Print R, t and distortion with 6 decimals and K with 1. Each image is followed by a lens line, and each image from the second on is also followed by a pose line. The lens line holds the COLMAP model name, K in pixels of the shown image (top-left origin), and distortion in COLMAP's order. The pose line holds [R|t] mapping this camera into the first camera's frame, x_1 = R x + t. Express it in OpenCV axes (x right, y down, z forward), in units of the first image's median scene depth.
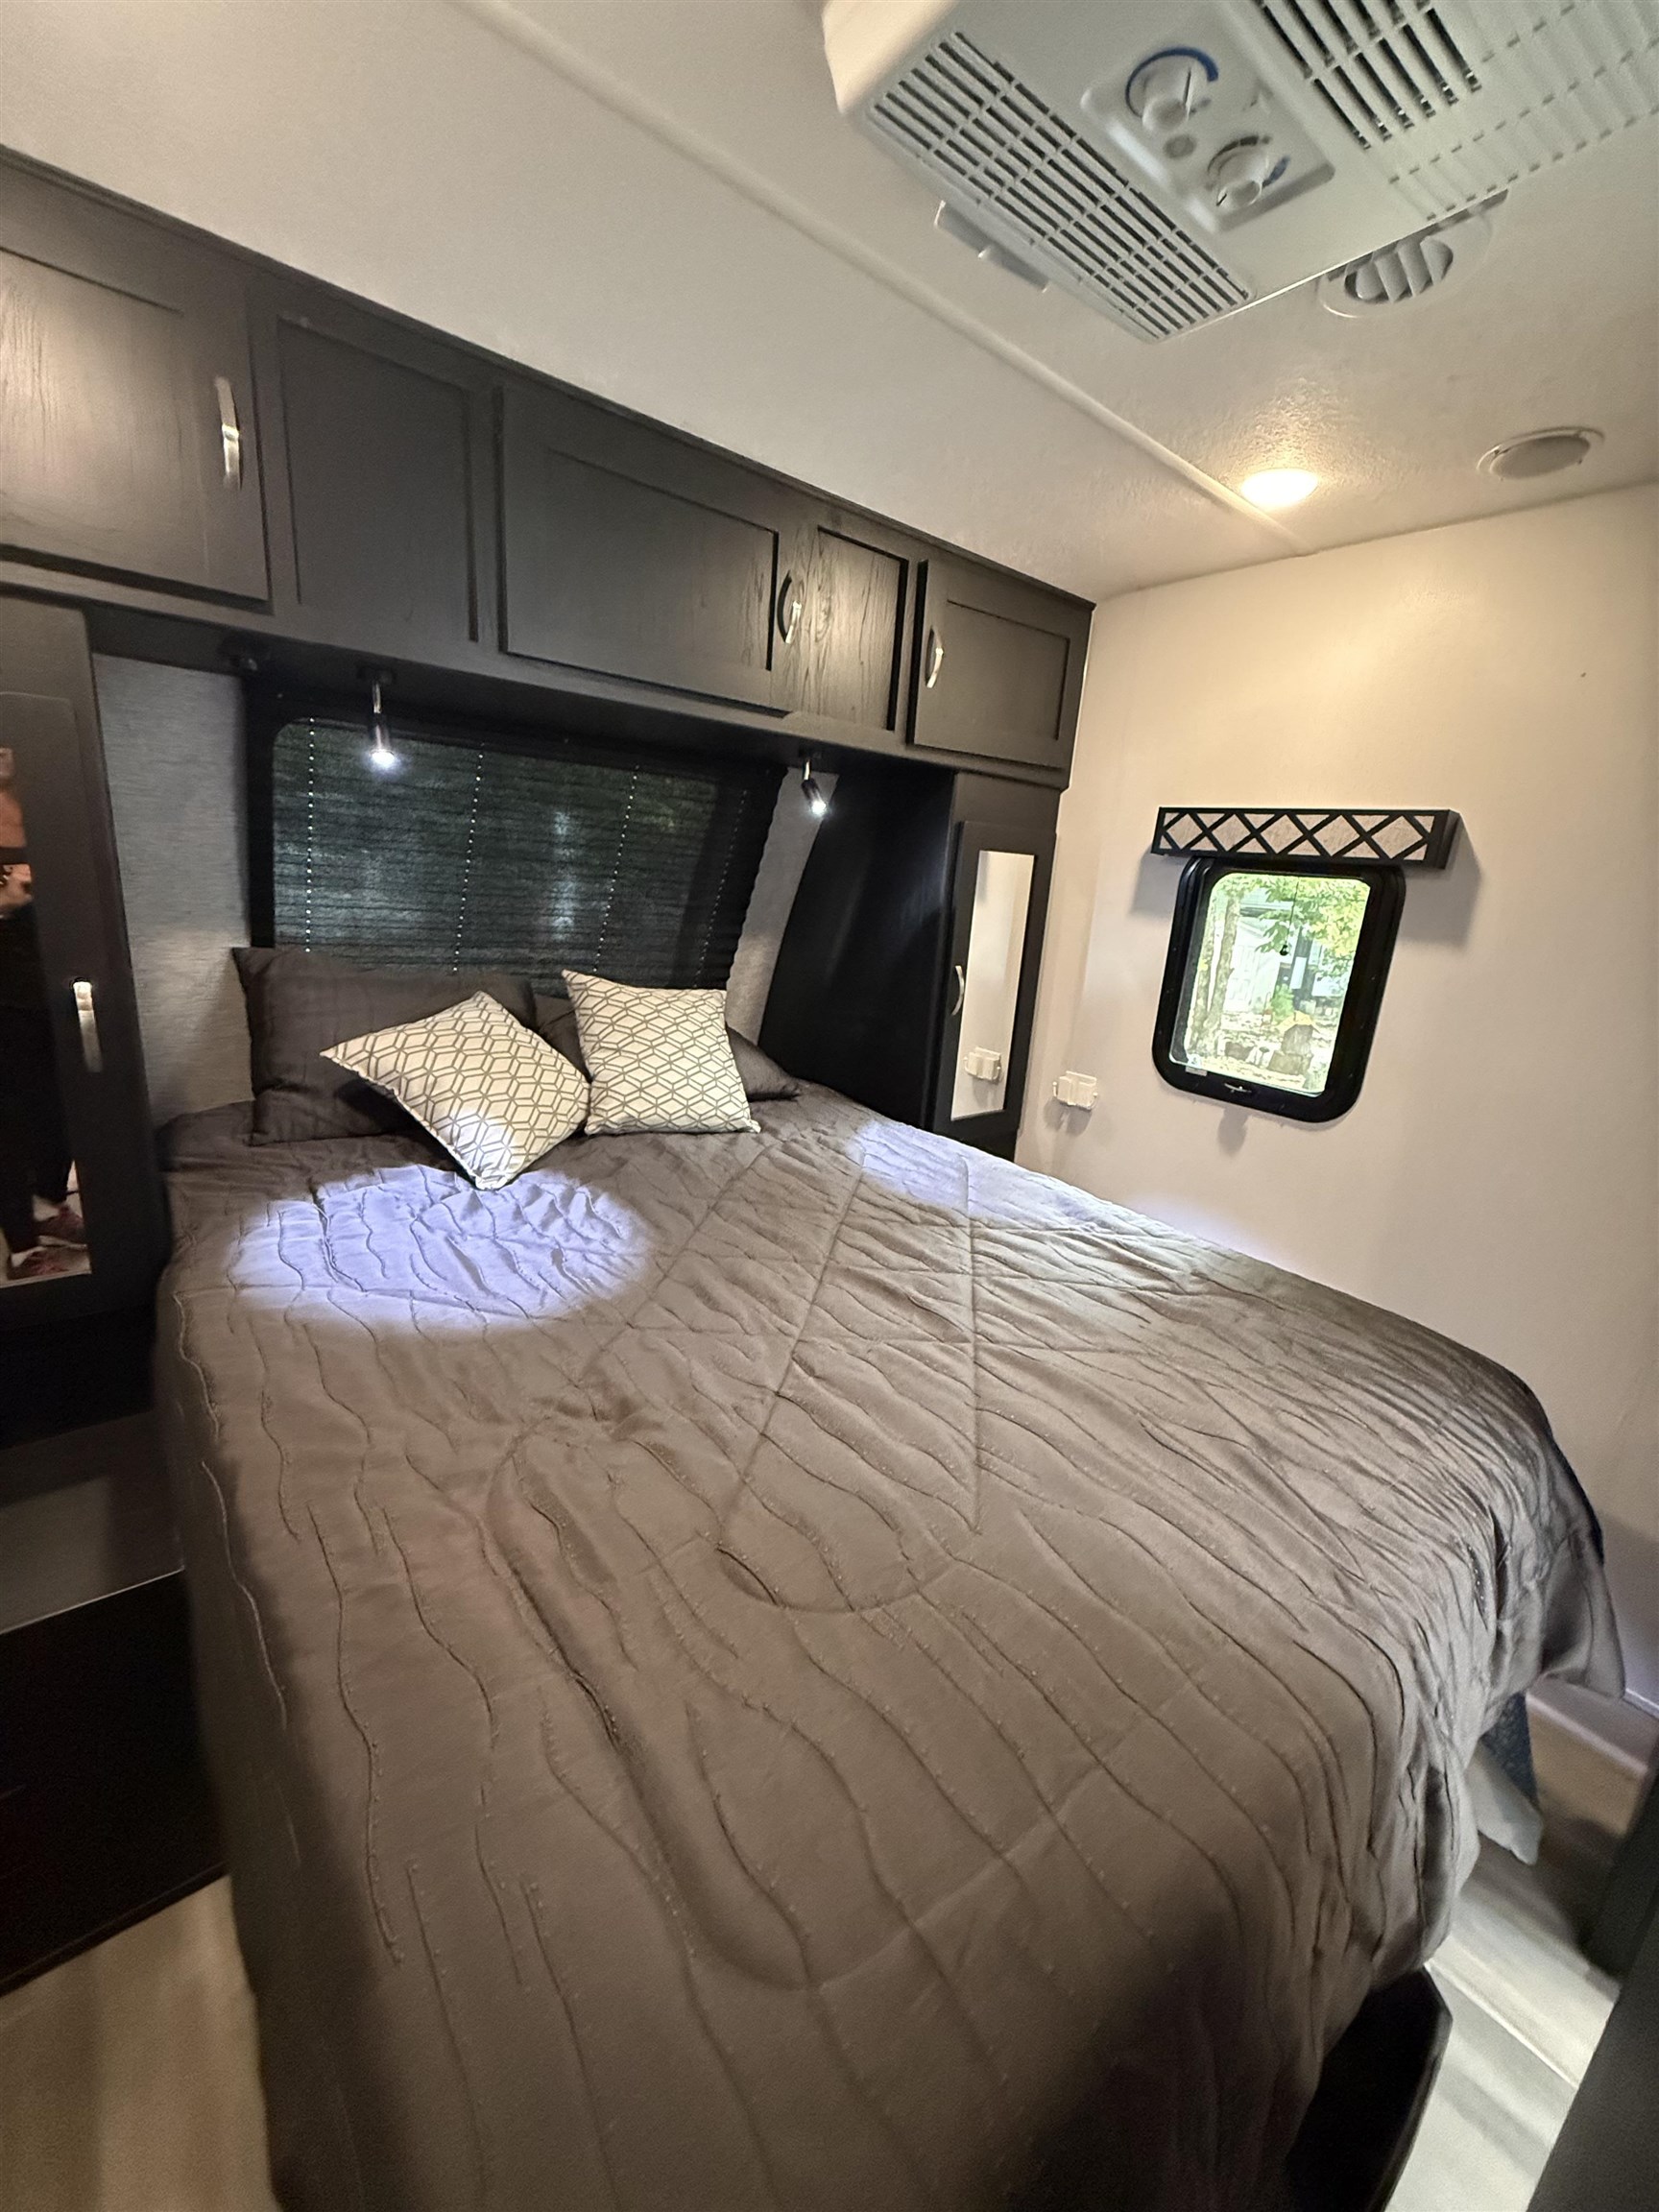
lens RADIAL K [[877.8, 0, 829.0], [0, 877.8, 1101.7], [0, 0, 1]] dist [0.008426, -0.001015]
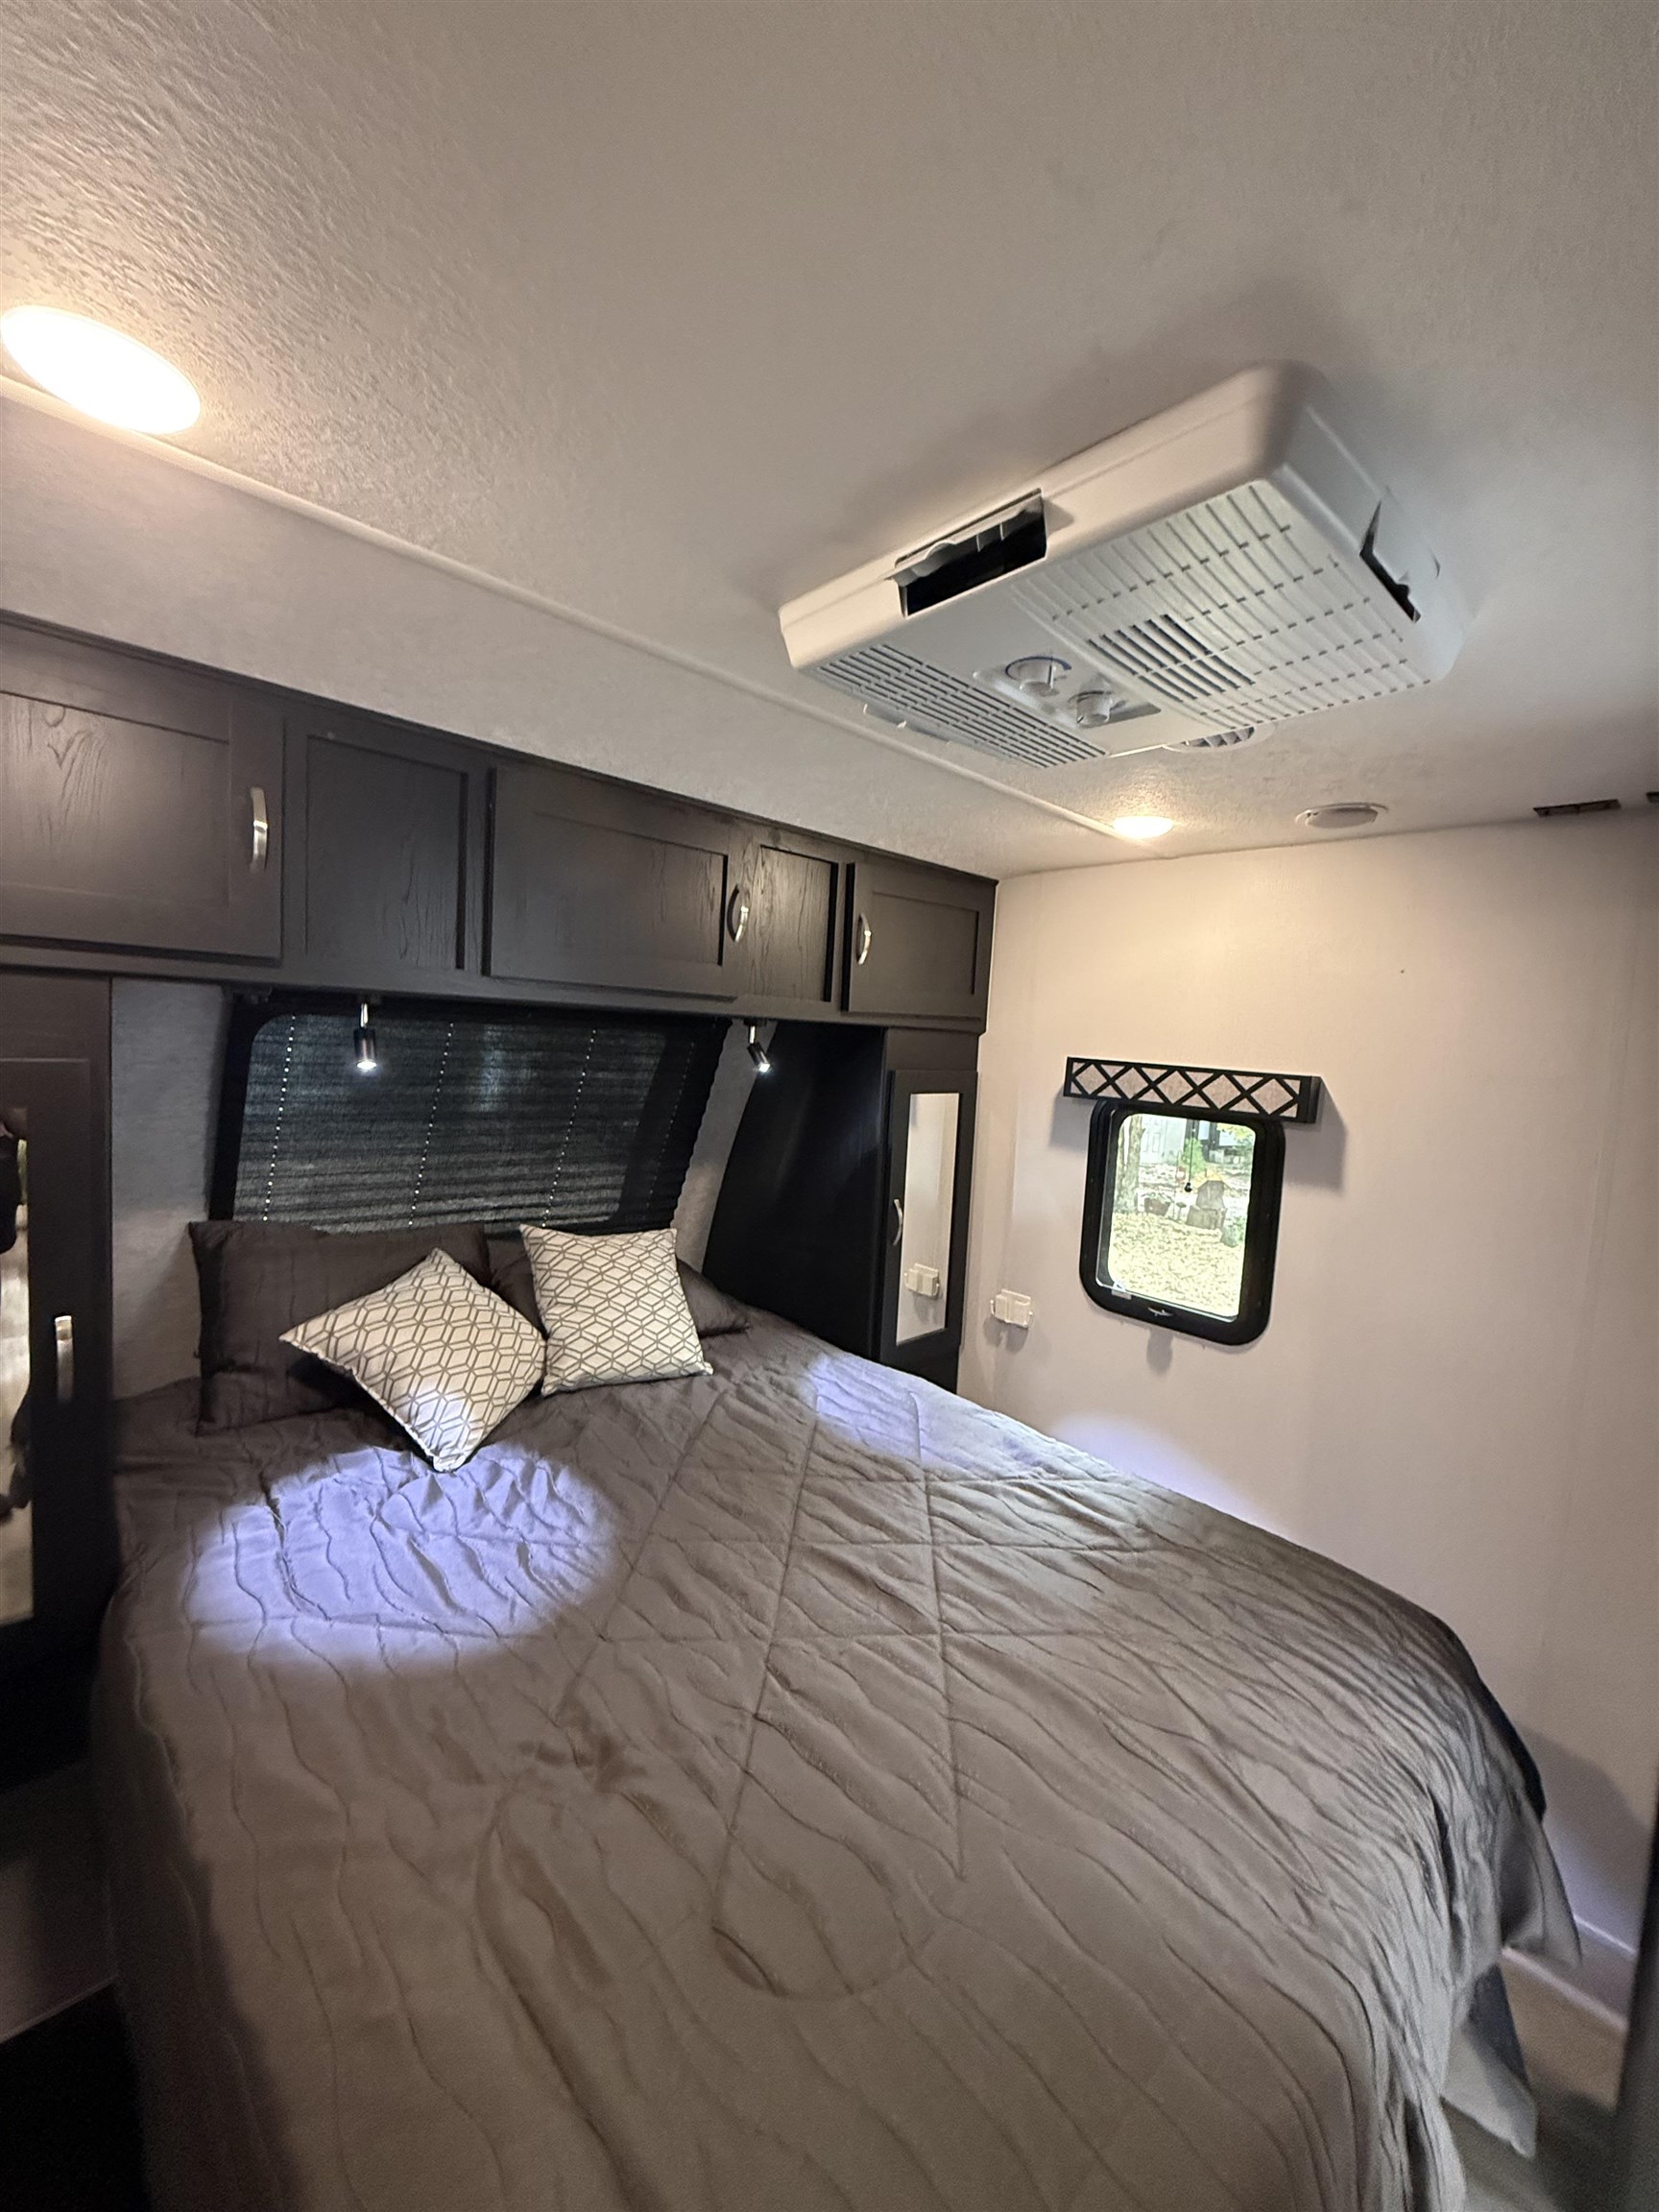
lens RADIAL K [[877.8, 0, 828.9], [0, 877.8, 1106.5], [0, 0, 1]] dist [0.008426, -0.001015]
pose [[0.996378, -0.022034, 0.082134, -0.032167], [0.035799, 0.984777, -0.170093, -0.141501], [-0.077136, 0.172418, 0.981999, -0.099957]]
